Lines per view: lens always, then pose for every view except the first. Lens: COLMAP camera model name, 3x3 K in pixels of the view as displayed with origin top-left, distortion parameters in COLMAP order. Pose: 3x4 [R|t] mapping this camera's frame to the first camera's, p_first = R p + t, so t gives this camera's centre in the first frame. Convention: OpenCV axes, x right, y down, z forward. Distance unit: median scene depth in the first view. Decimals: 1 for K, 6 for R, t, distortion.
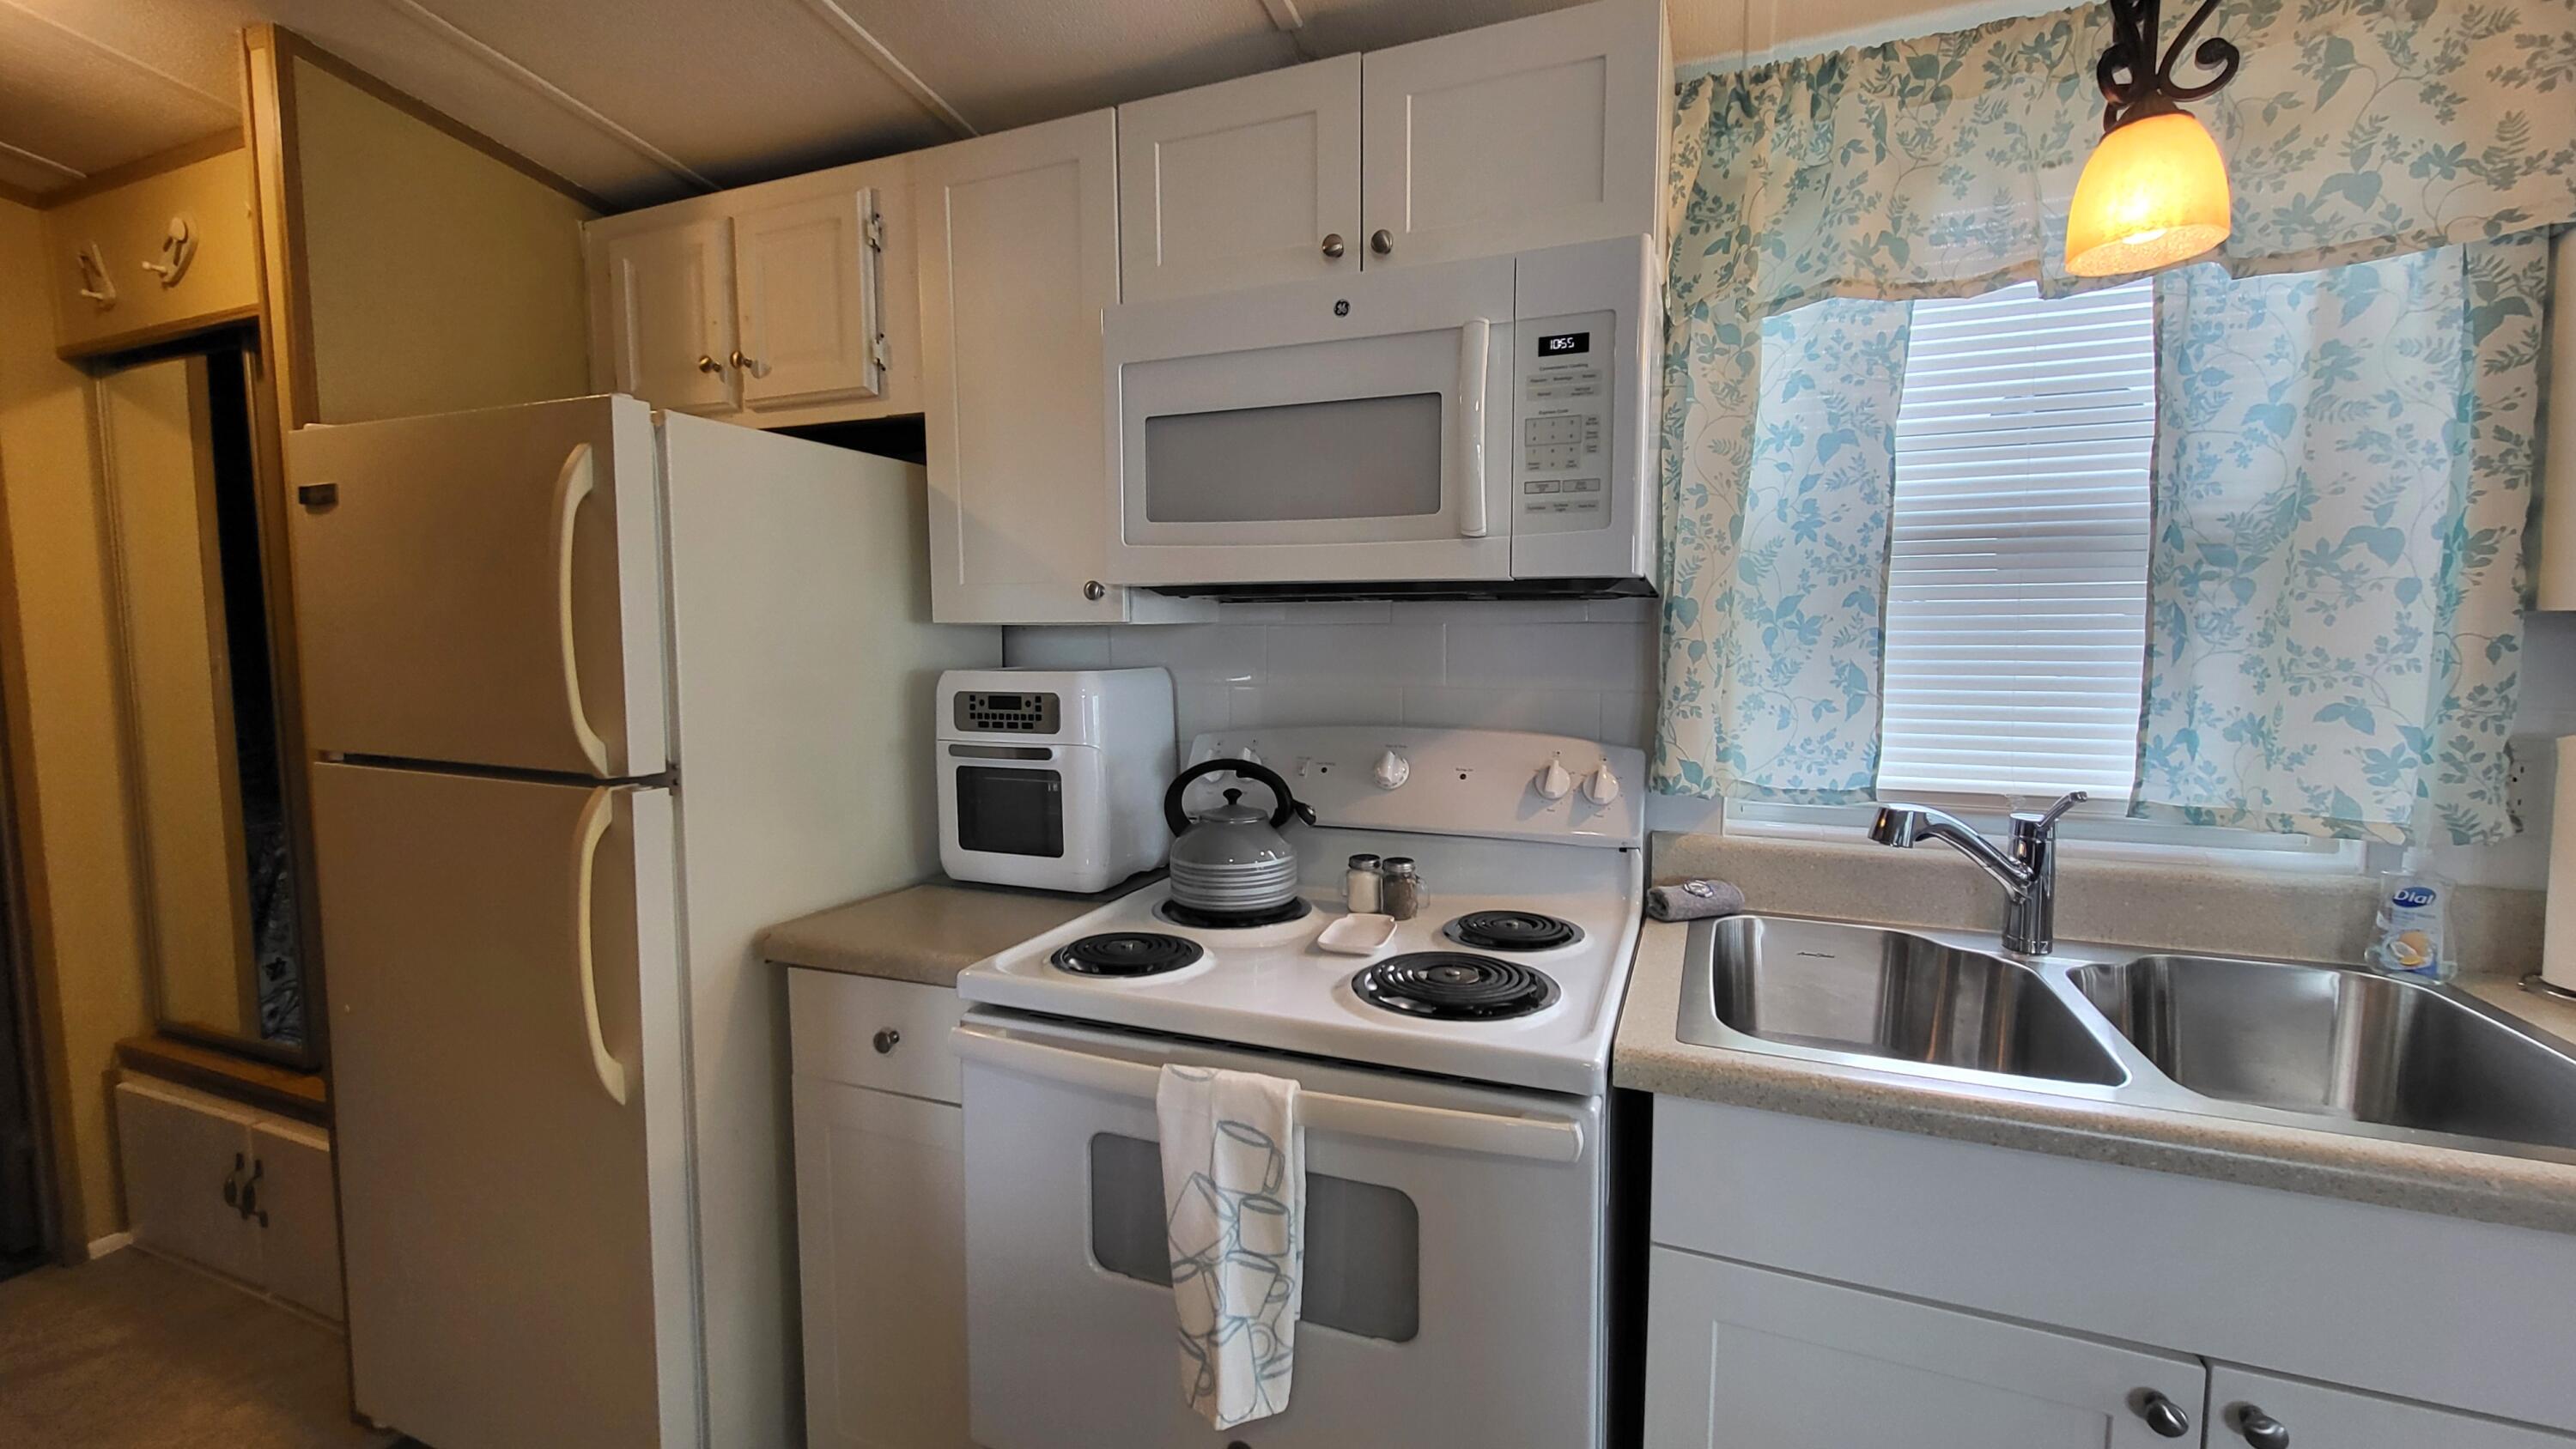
lens RADIAL K [[1010.0, 0, 1305.5], [0, 1010.0, 714.3], [0, 0, 1]] dist [0.002618, -0.001124]
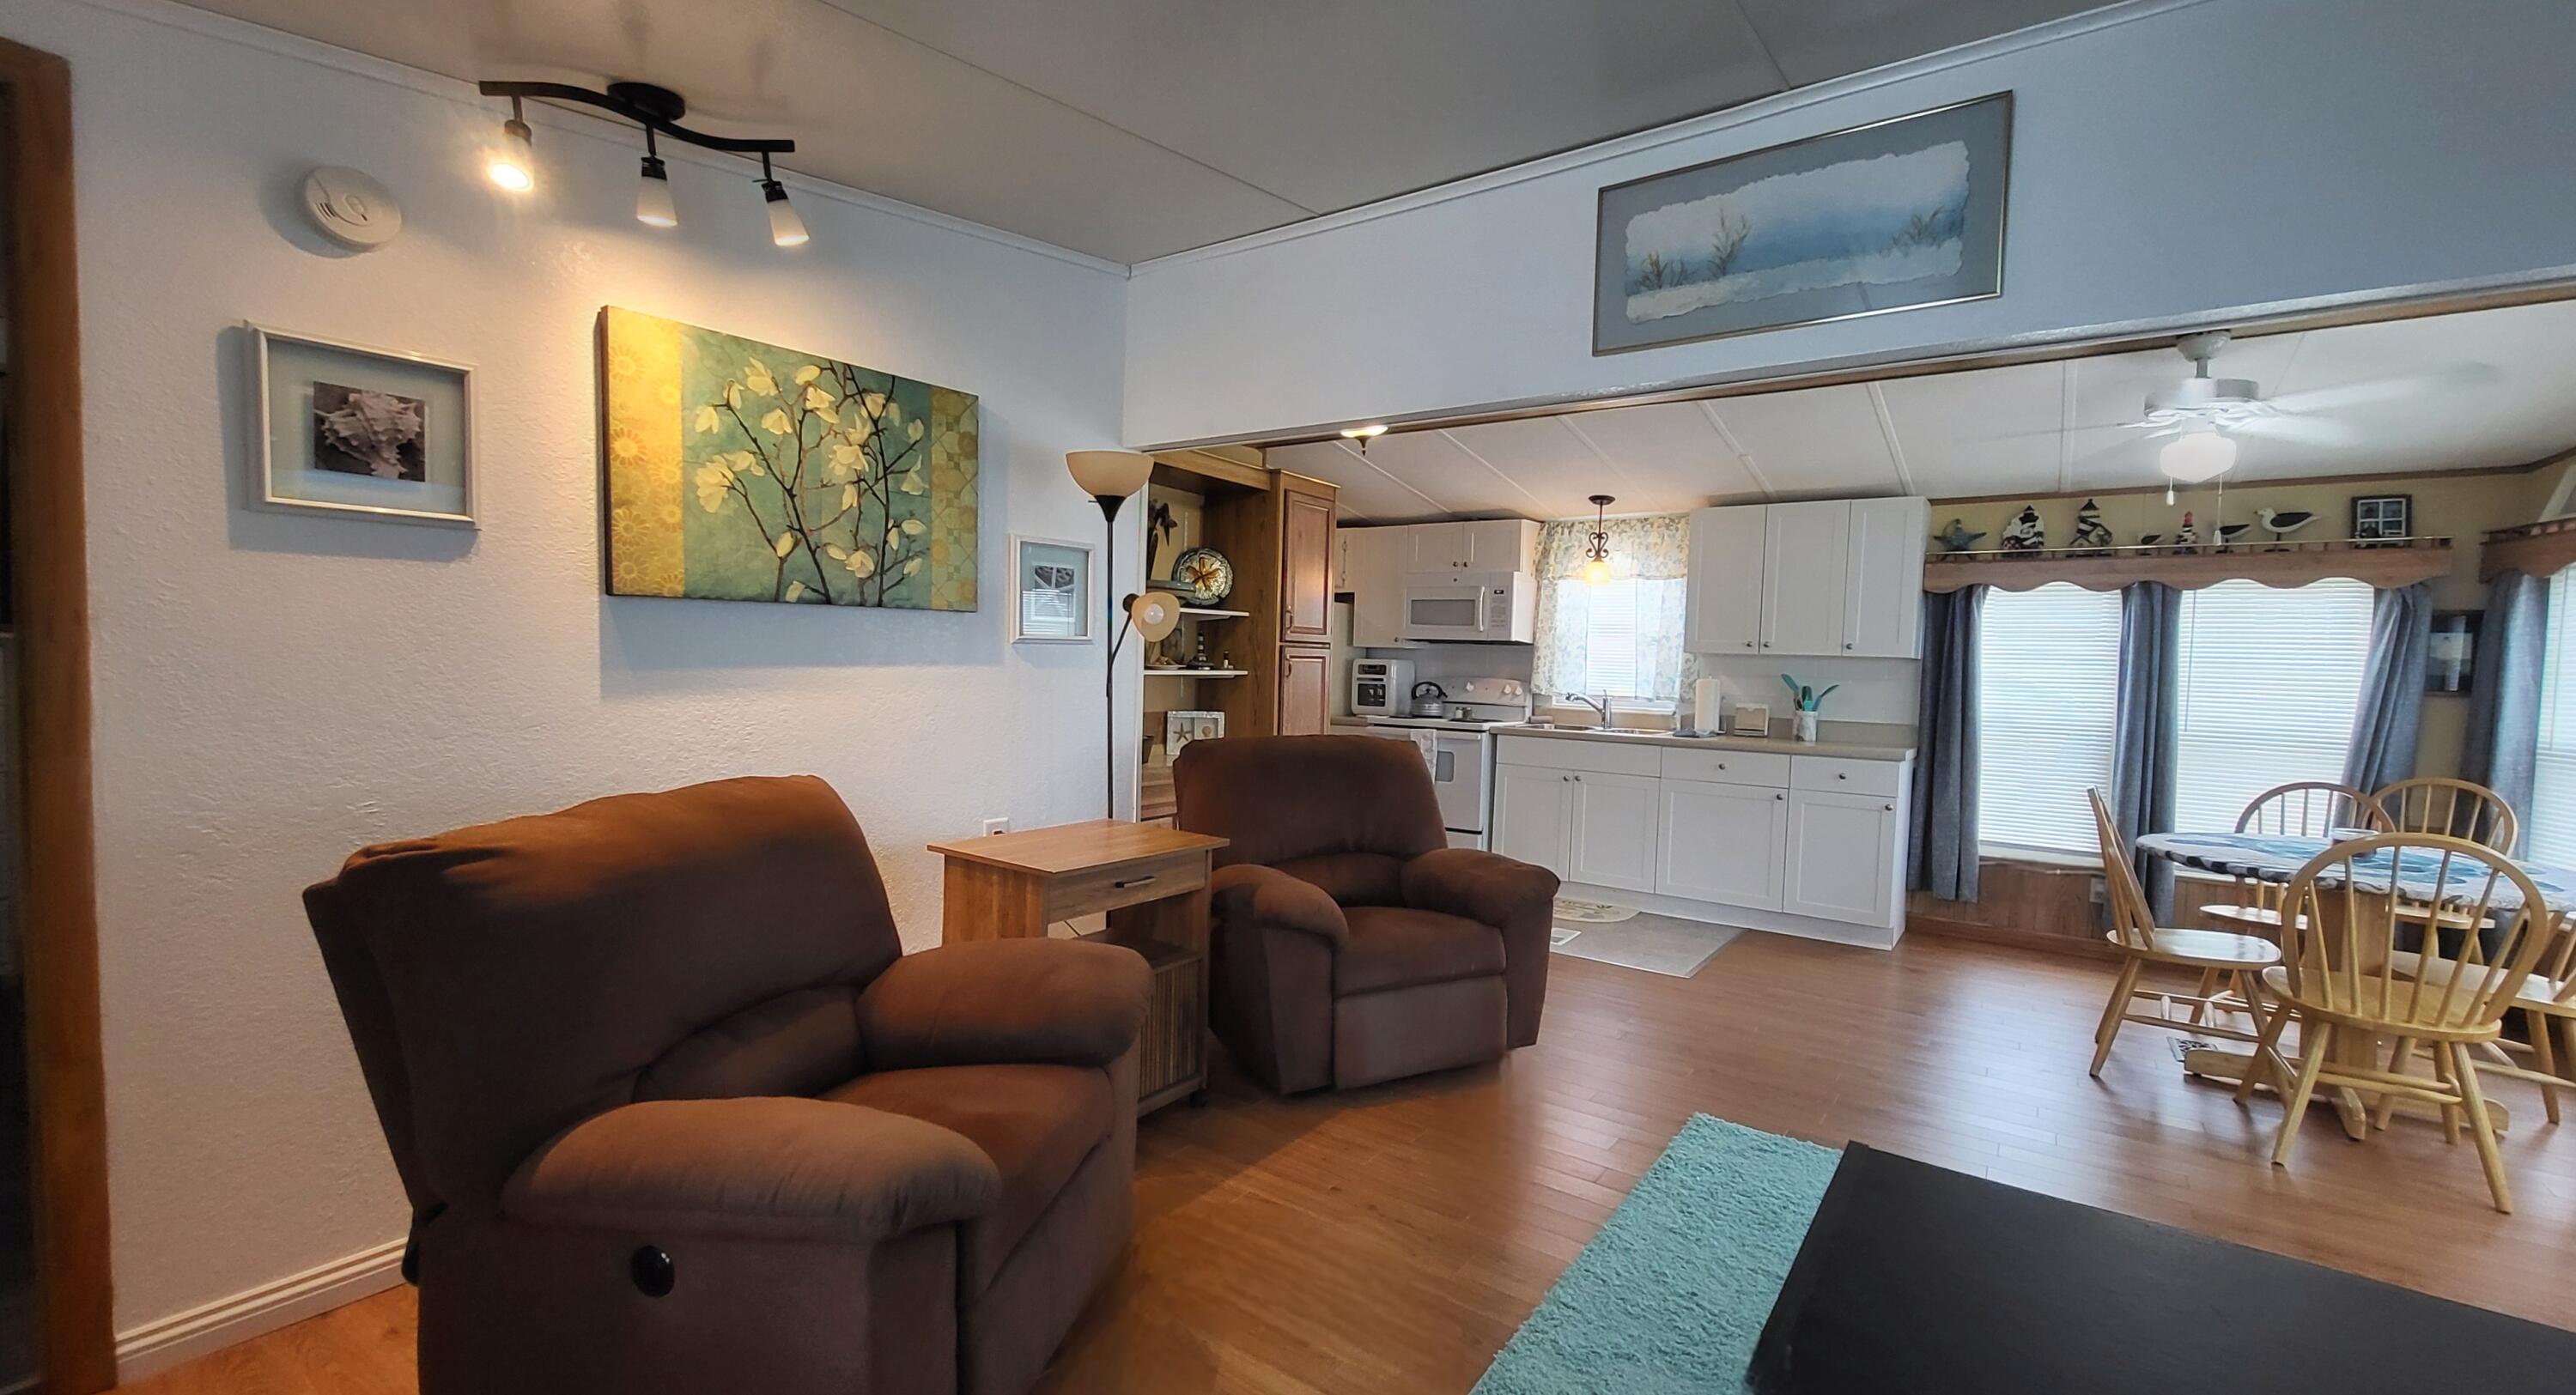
lens RADIAL K [[1053.3, 0, 1313.1], [0, 1053.3, 709.4], [0, 0, 1]] dist [-0.001219, -0.000009]
pose [[0.969422, 0.043978, -0.241428, 0.532936], [-0.053583, 0.998006, -0.033361, 0.338847], [0.239479, 0.045277, 0.969845, -3.386957]]
